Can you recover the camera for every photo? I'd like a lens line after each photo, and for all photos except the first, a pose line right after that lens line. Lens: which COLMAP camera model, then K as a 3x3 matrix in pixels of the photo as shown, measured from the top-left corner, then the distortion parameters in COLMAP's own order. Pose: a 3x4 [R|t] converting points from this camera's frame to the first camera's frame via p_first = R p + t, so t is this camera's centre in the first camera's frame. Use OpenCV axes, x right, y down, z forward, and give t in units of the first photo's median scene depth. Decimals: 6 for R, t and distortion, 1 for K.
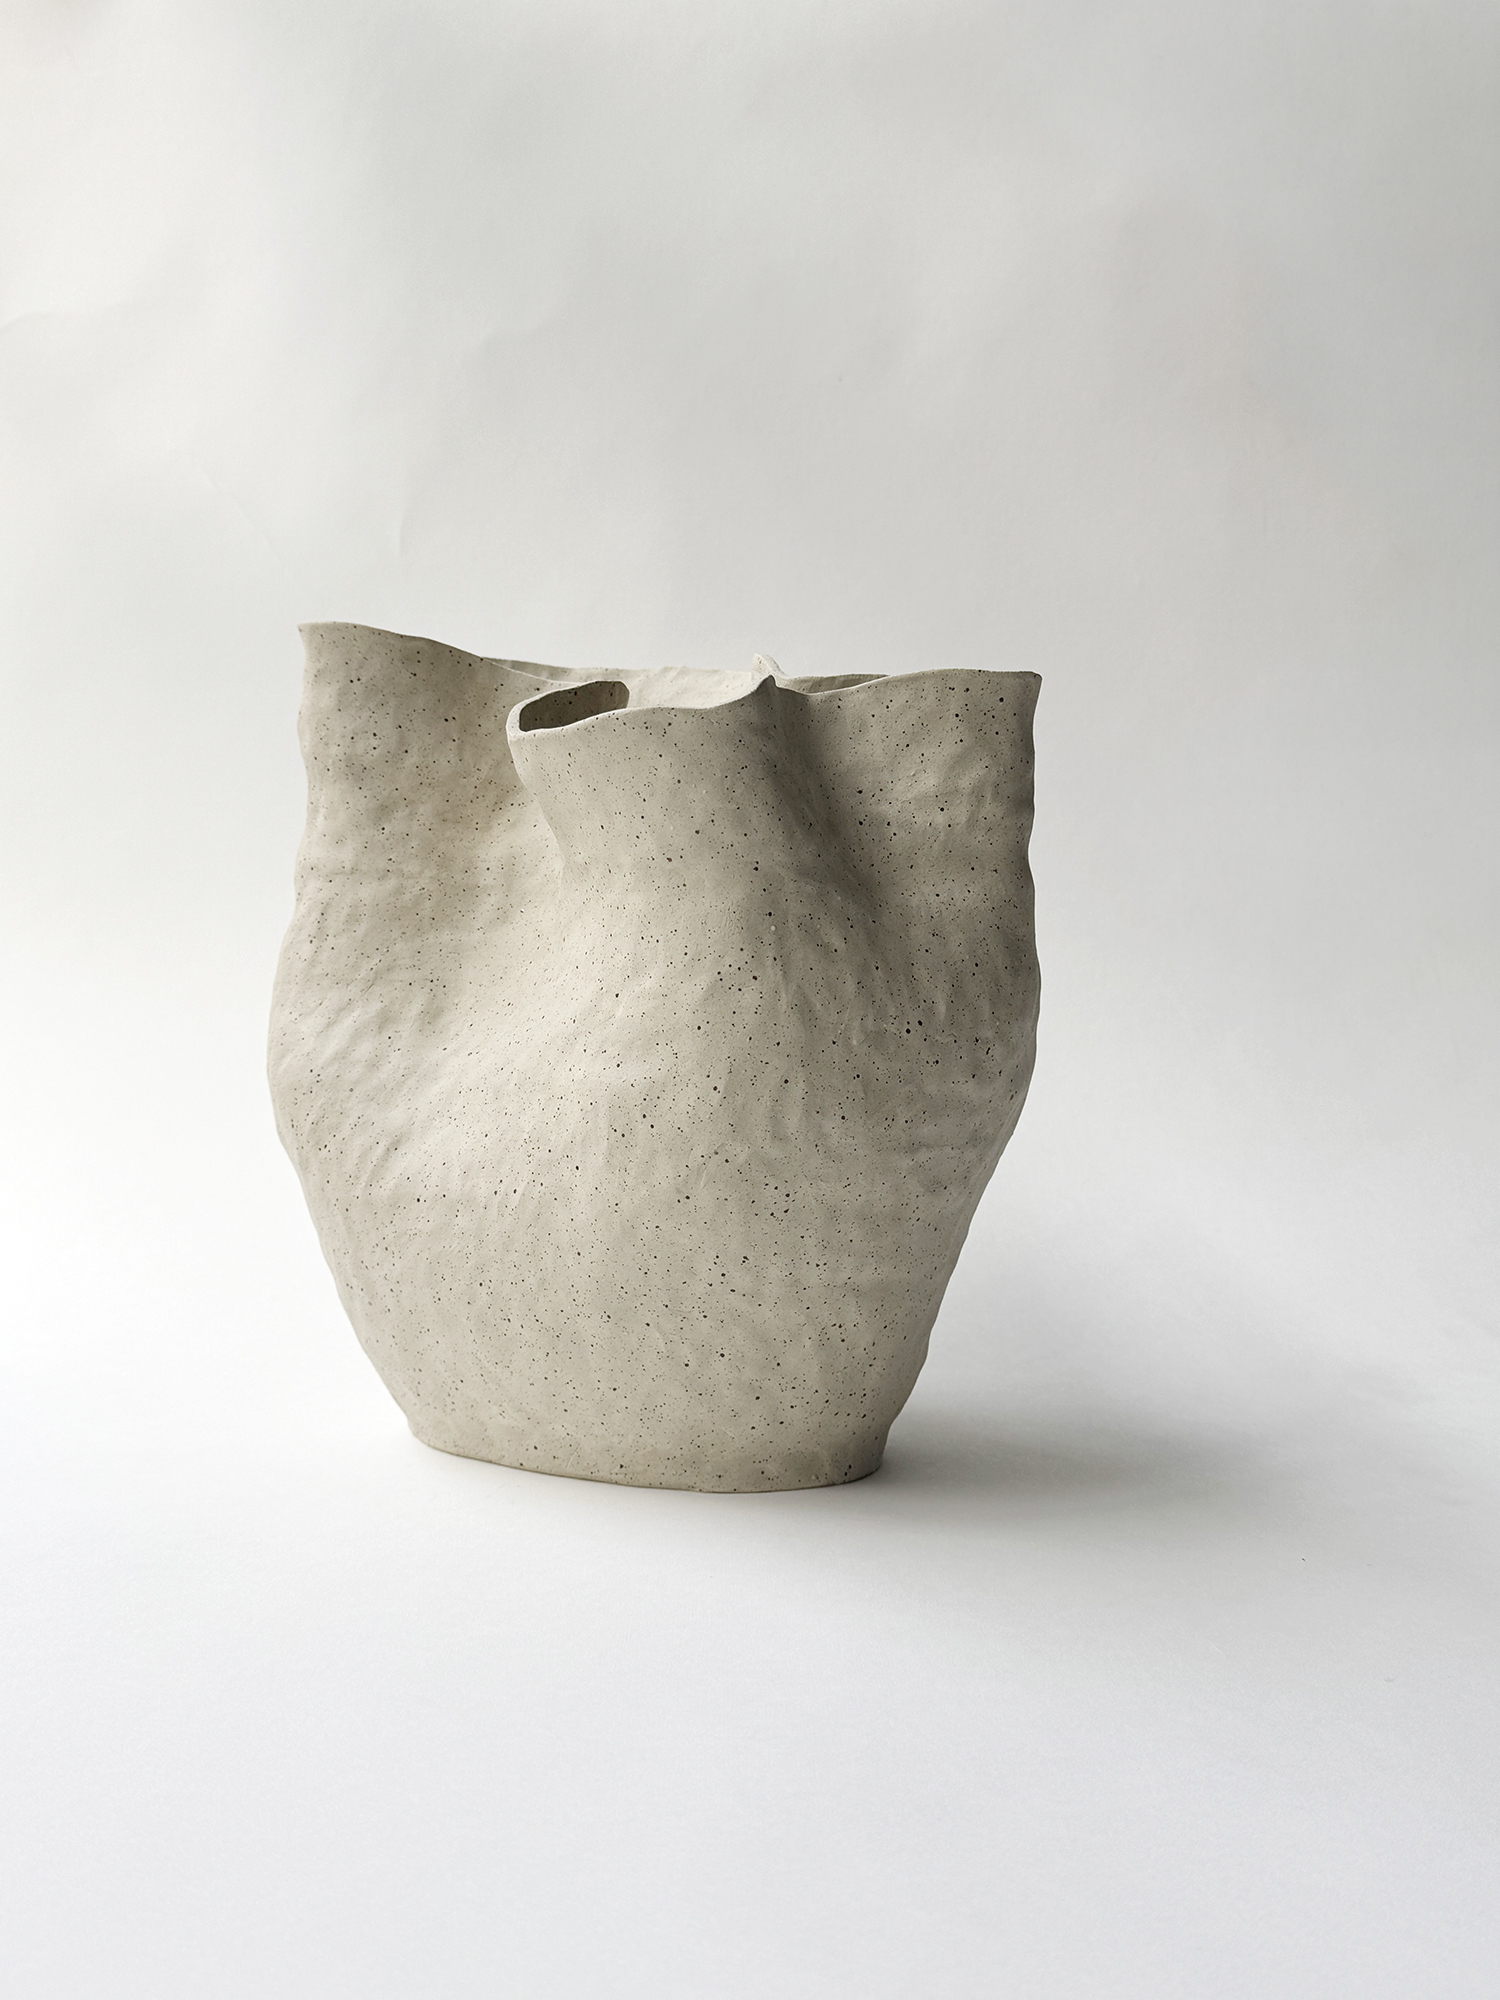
lens RADIAL K [[2067.2, 0, 747.8], [0, 2067.2, 993.5], [0, 0, 1]] dist [0.013604, 0.000000]
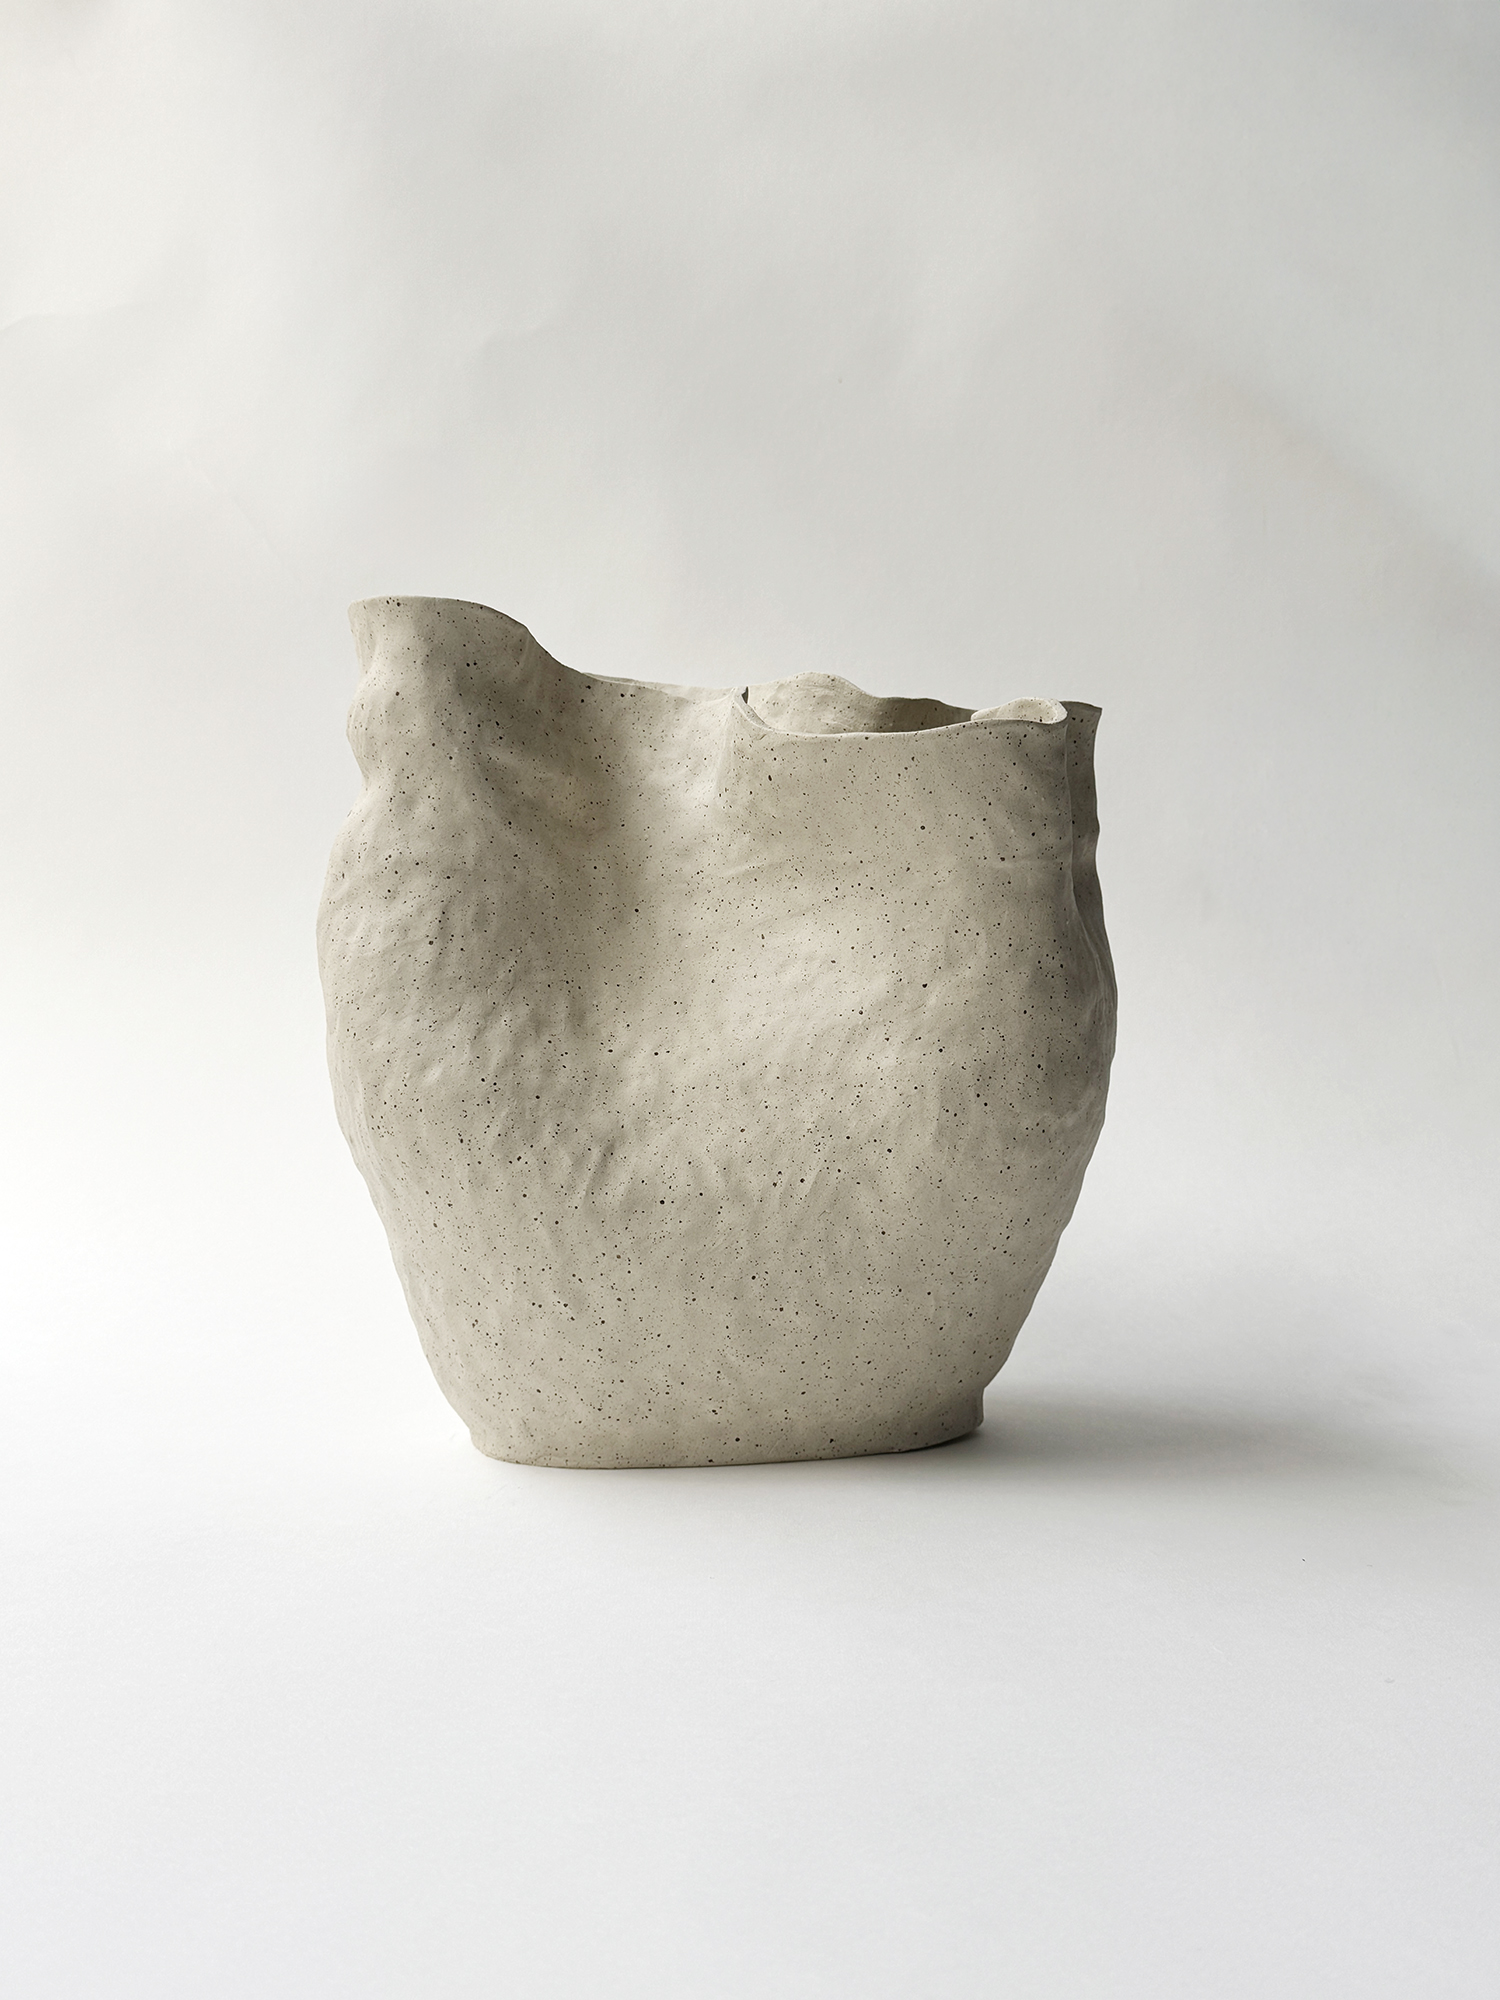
lens RADIAL K [[2067.2, 0, 747.2], [0, 2067.2, 1004.0], [0, 0, 1]] dist [0.013604, 0.000000]
pose [[0.773925, -0.021842, 0.632900, -0.755180], [0.029721, 0.999557, -0.001848, 0.008951], [-0.632579, 0.020240, 0.774231, 0.215343]]
